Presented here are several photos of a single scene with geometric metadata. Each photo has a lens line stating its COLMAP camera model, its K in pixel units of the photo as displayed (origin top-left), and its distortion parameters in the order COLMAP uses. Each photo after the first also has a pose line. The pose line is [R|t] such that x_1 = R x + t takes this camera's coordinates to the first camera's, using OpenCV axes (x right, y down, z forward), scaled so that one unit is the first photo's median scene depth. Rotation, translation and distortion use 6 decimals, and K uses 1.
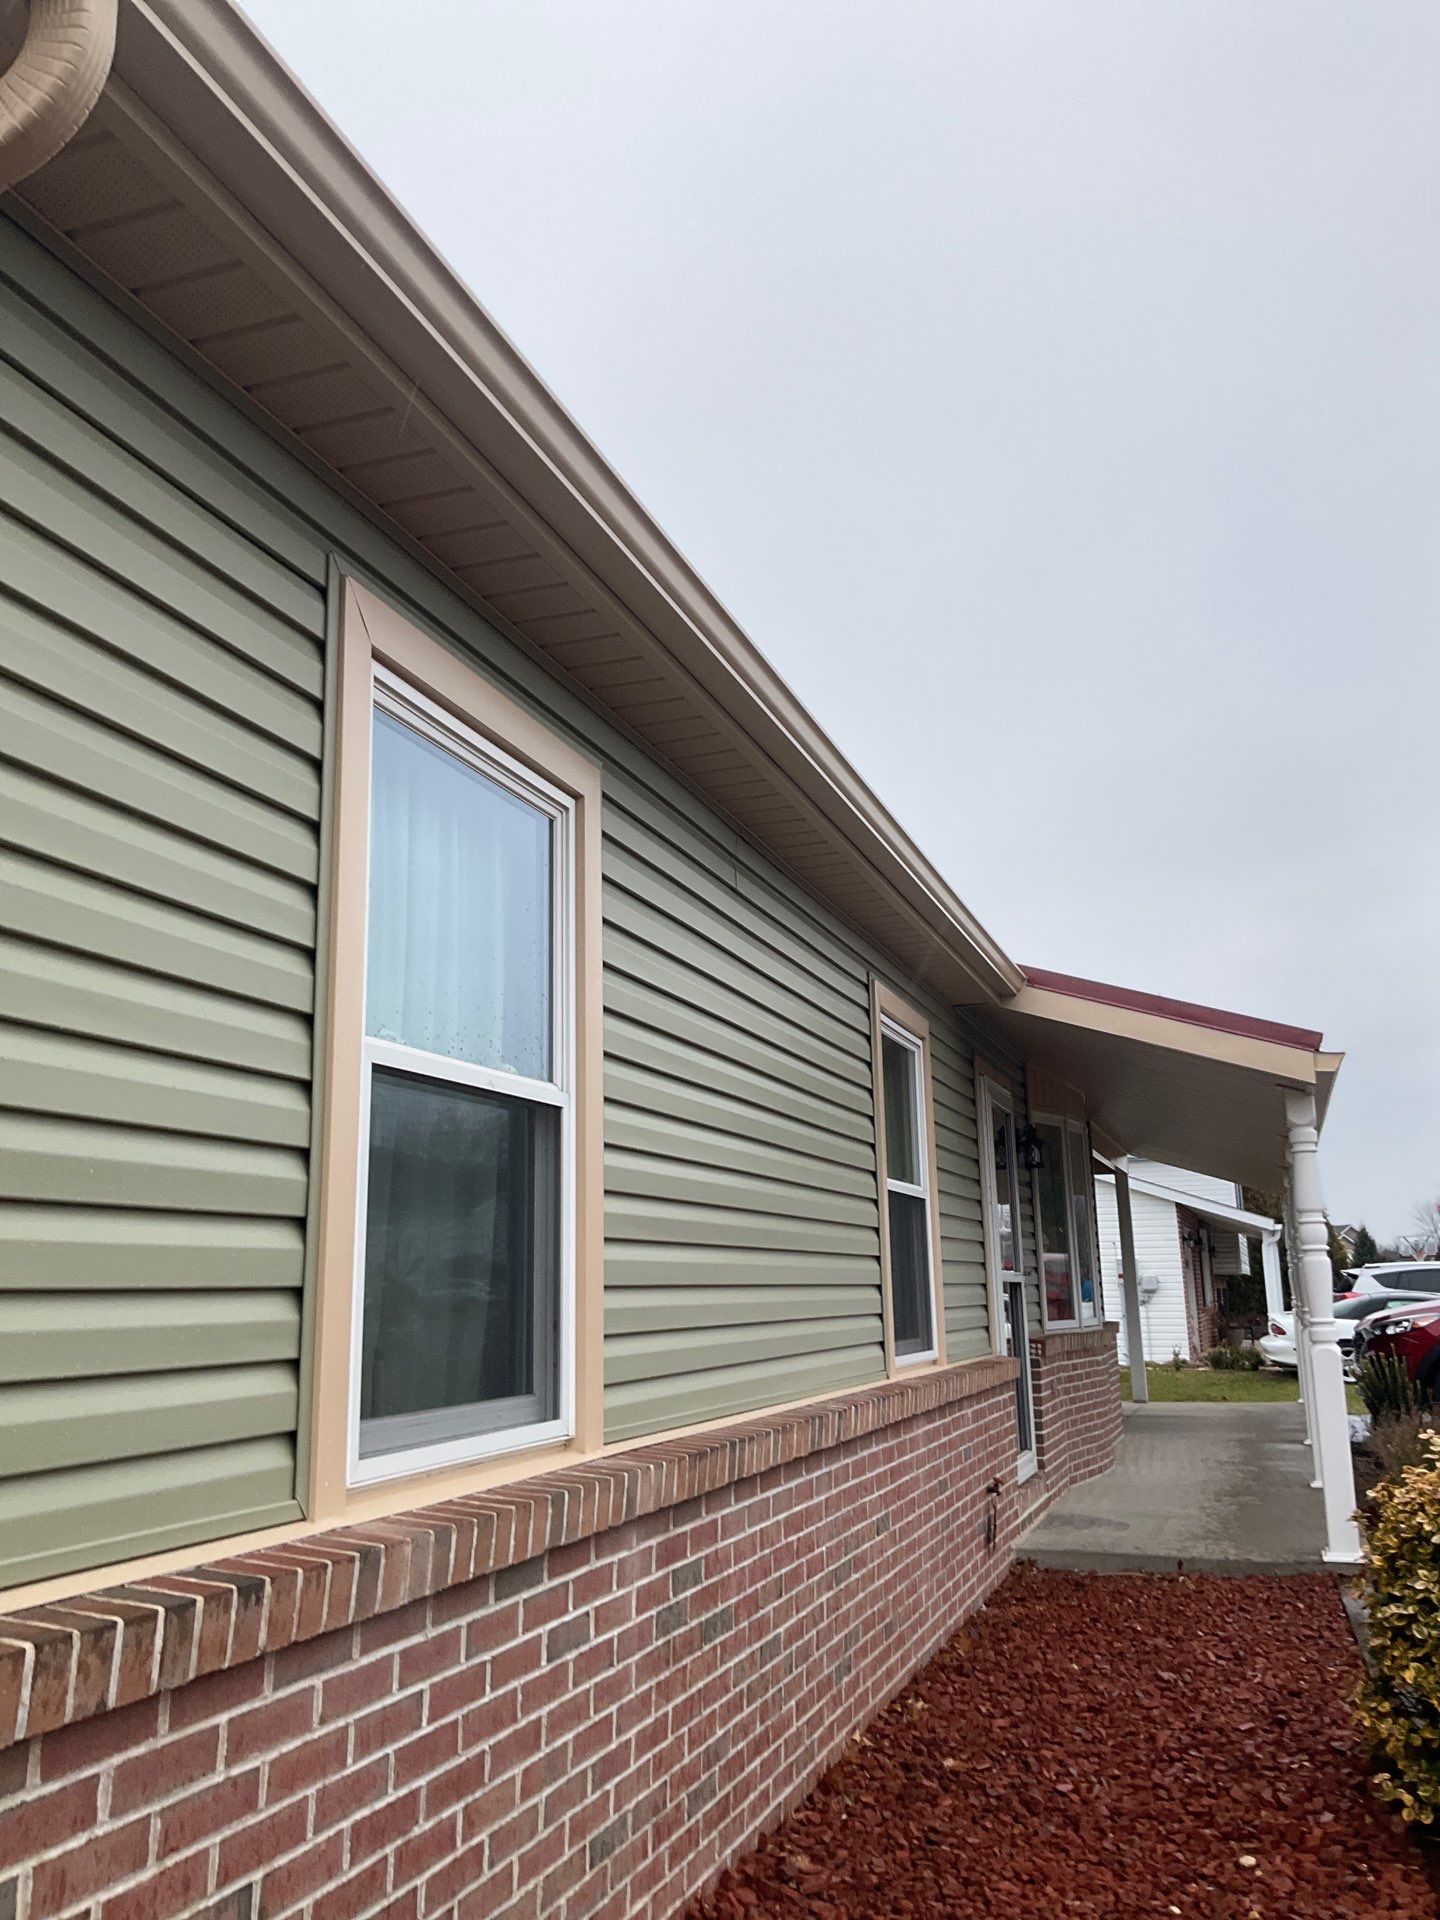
lens RADIAL K [[1622.2, 0, 721.4], [0, 1622.2, 959.3], [0, 0, 1]] dist [-0.000066, -0.013432]
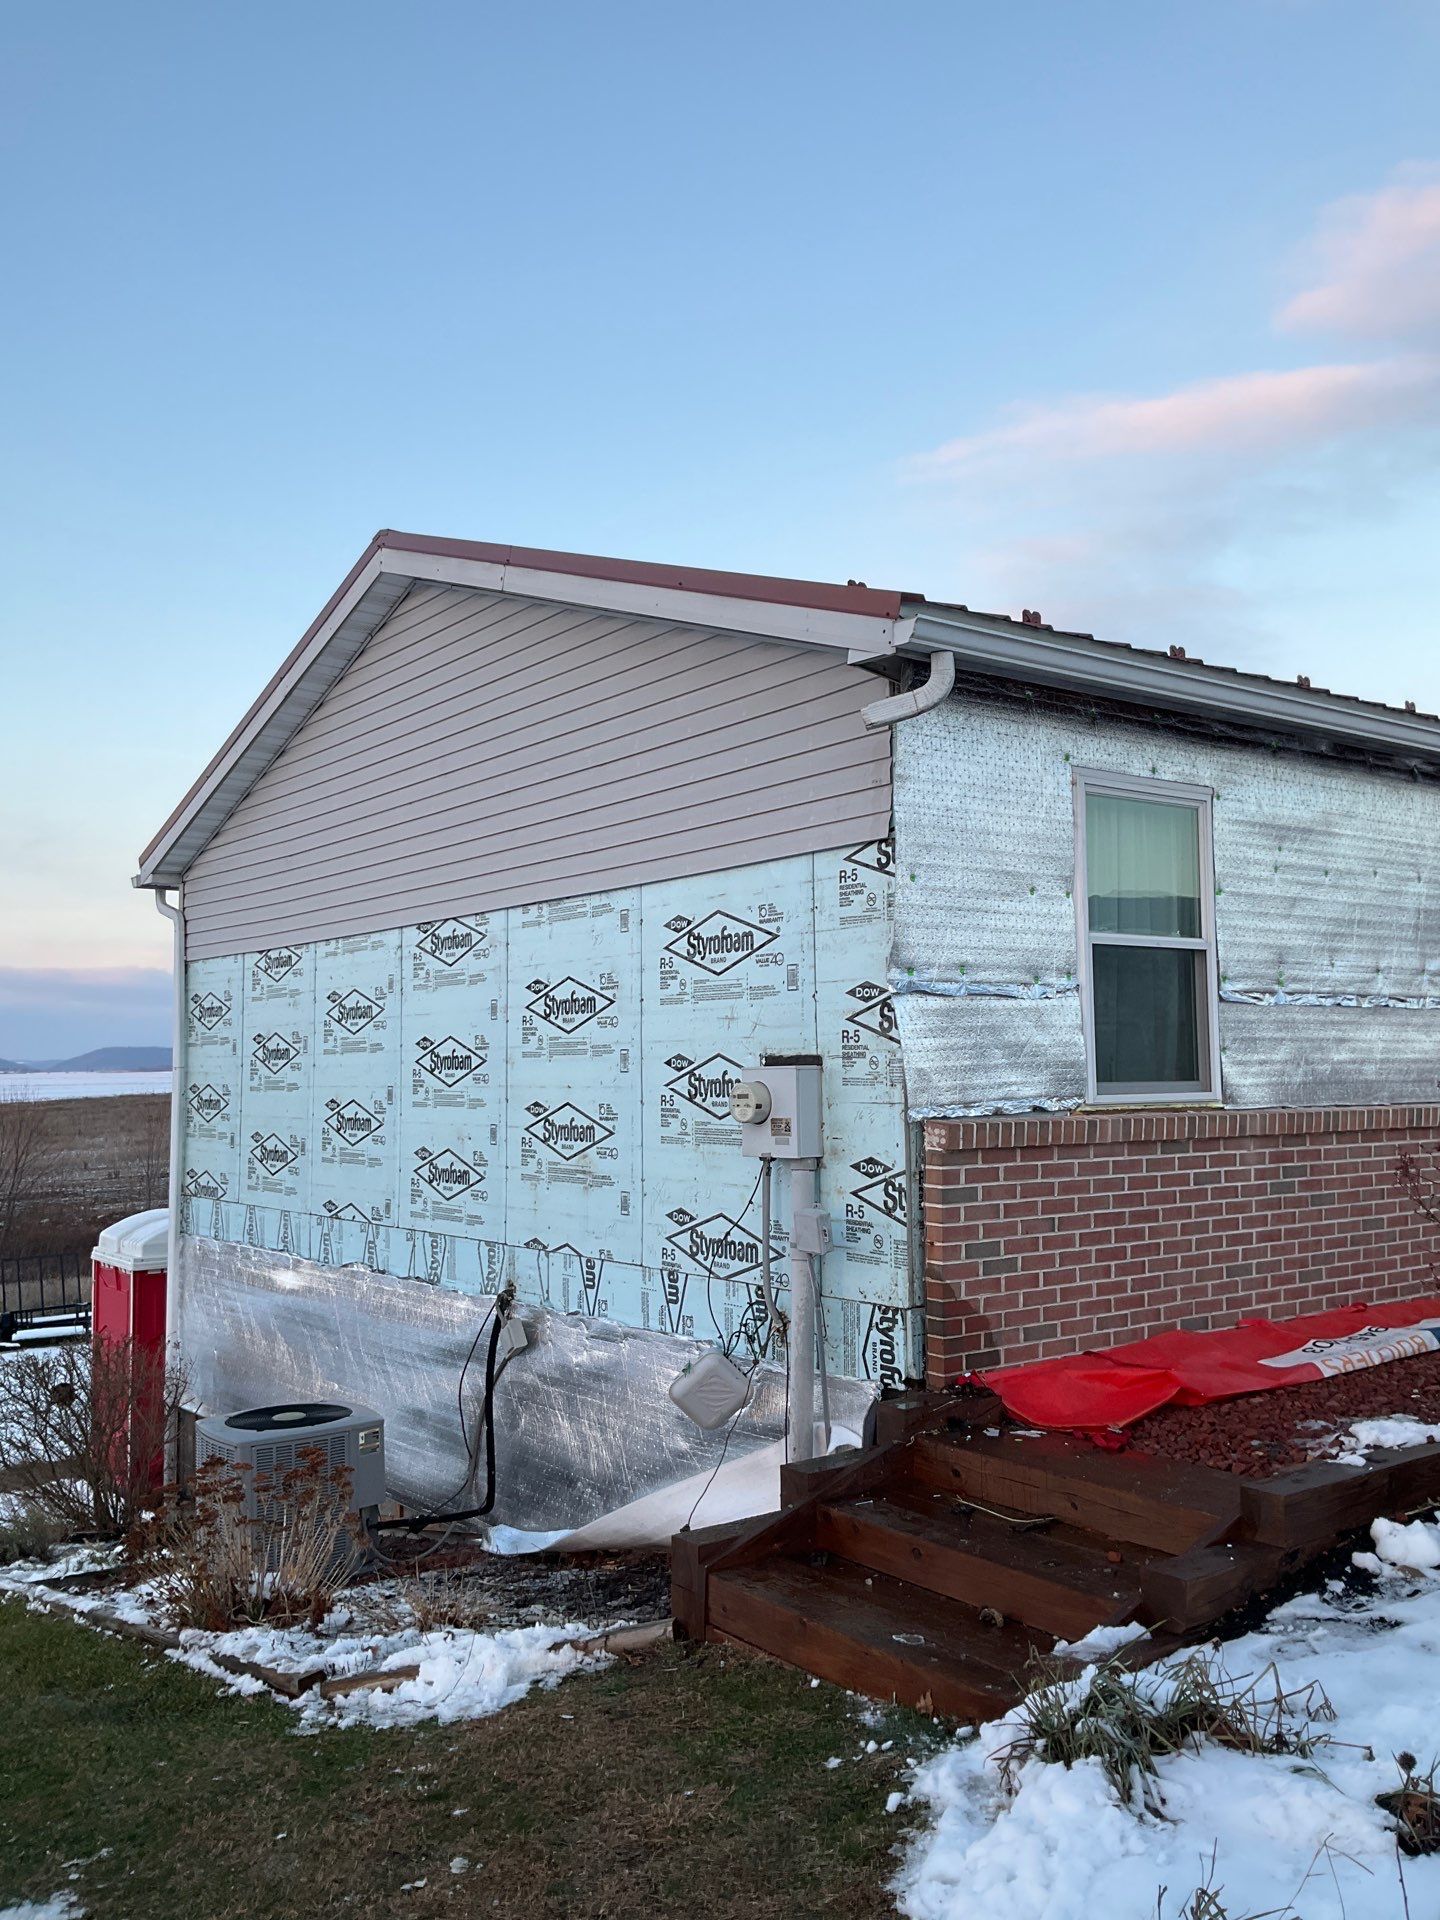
lens RADIAL K [[1592.4, 0, 711.8], [0, 1592.4, 940.6], [0, 0, 1]] dist [0.093472, -0.173587]
pose [[0.826927, -0.038969, -0.560958, 0.751491], [0.110591, 0.989383, 0.094294, -0.261545], [0.551327, -0.140011, 0.822457, -1.497572]]
